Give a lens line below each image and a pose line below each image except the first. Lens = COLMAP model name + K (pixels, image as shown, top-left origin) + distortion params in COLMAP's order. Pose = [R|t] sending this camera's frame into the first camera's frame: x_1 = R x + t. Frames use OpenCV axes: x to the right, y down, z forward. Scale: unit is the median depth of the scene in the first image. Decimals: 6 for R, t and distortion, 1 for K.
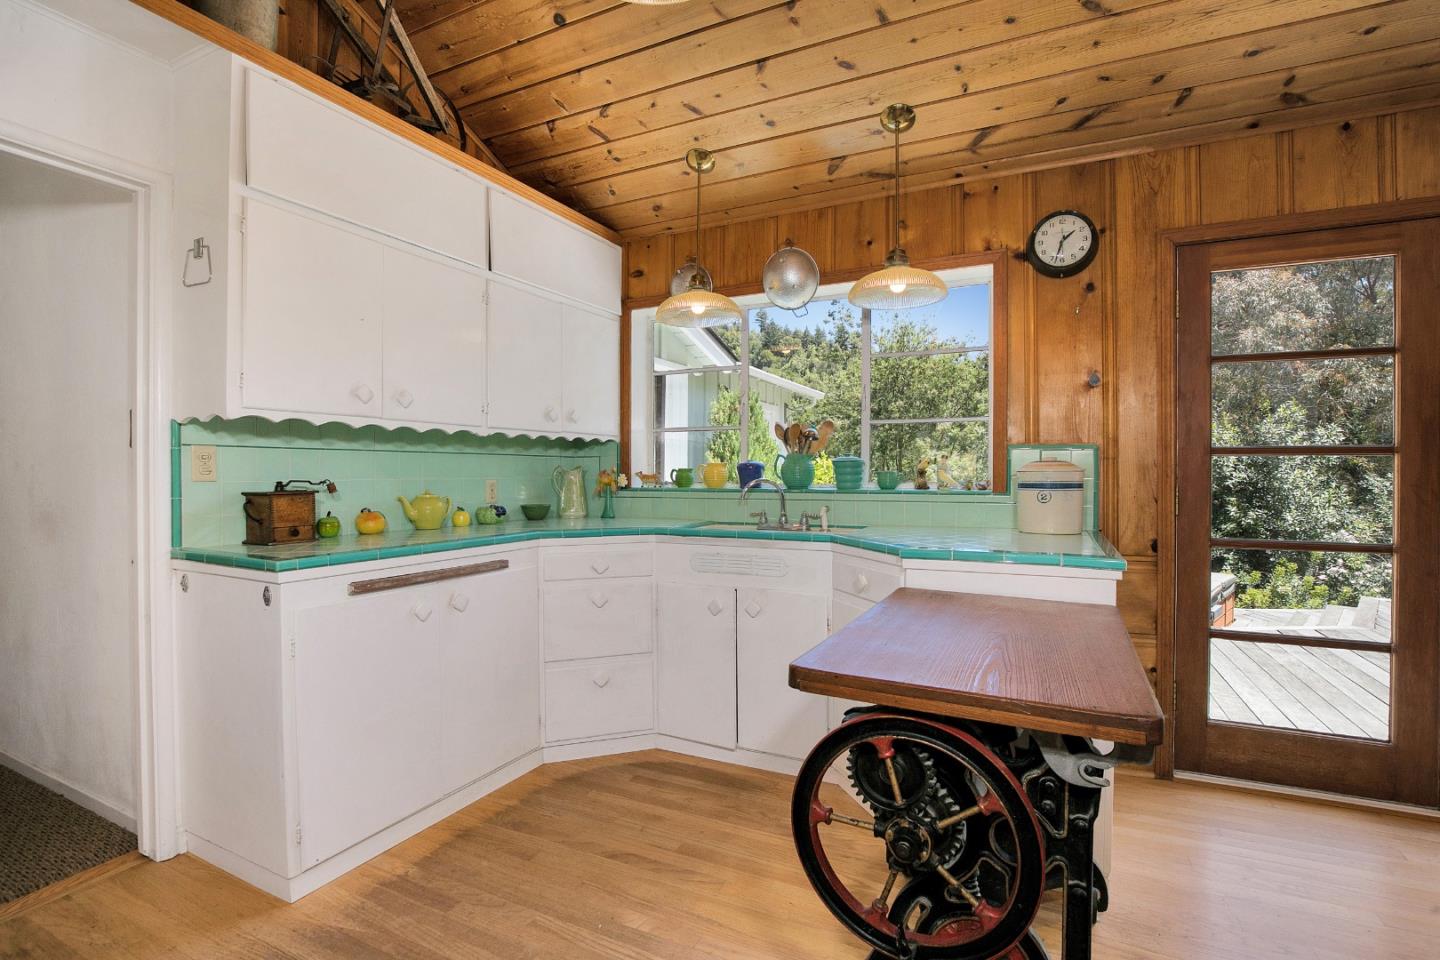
lens RADIAL K [[675.6, 0, 720.0], [0, 675.6, 480.0], [0, 0, 1]] dist [-0.015127, -0.000439]
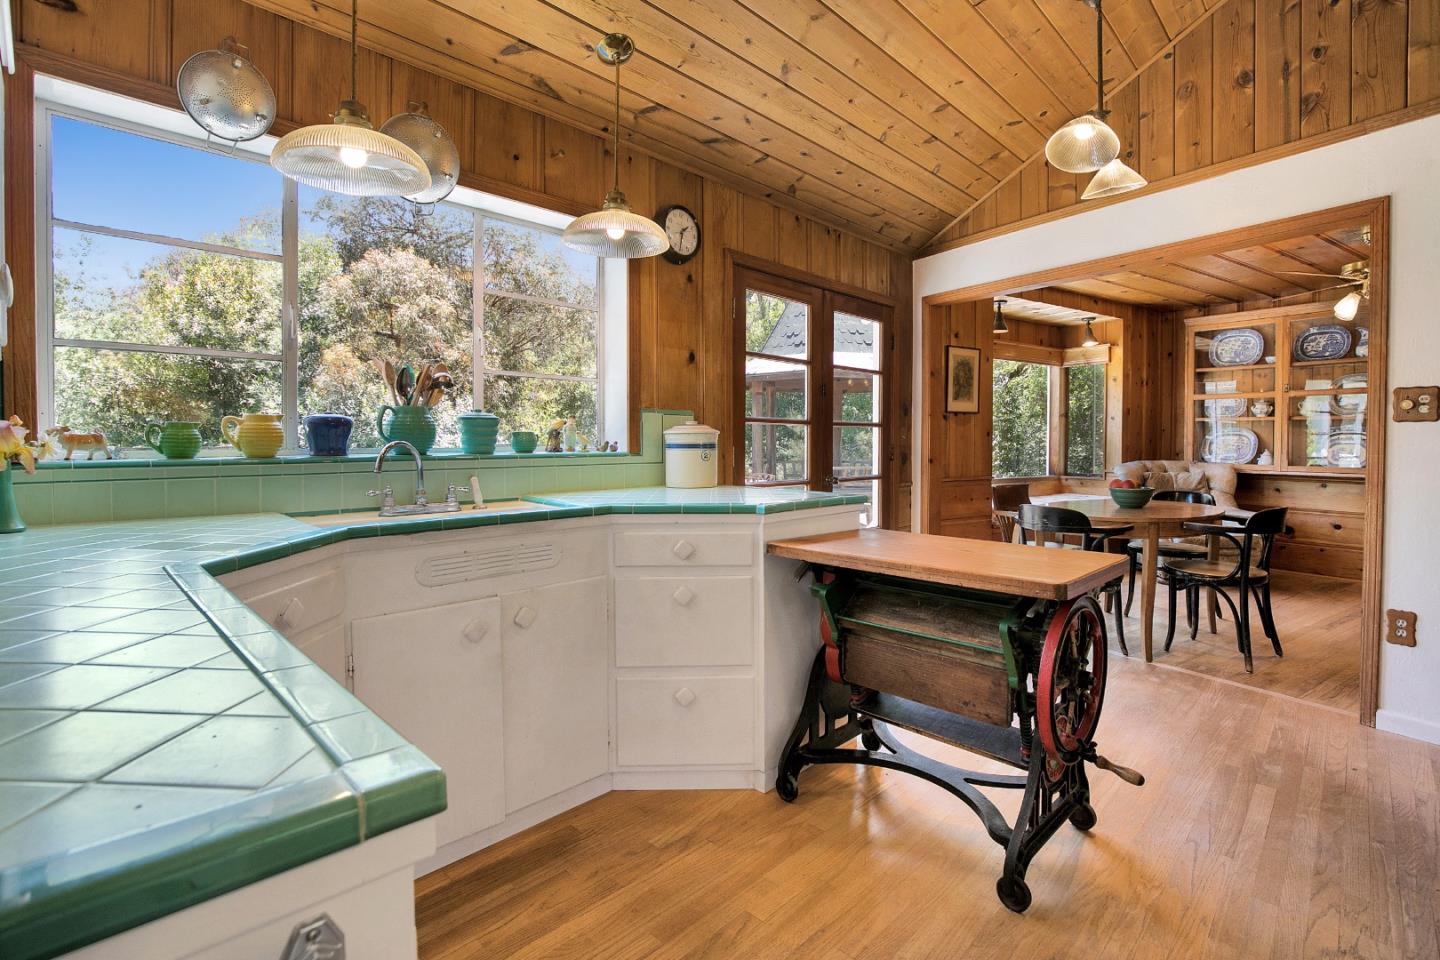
lens RADIAL K [[678.5, 0, 765.5], [0, 678.5, 456.7], [0, 0, 1]] dist [-0.004271, -0.000948]
pose [[0.289564, -0.025987, 0.956806, -0.549977], [0.006064, 0.999661, 0.025316, -0.001325], [-0.957139, -0.001528, 0.289624, 0.506601]]
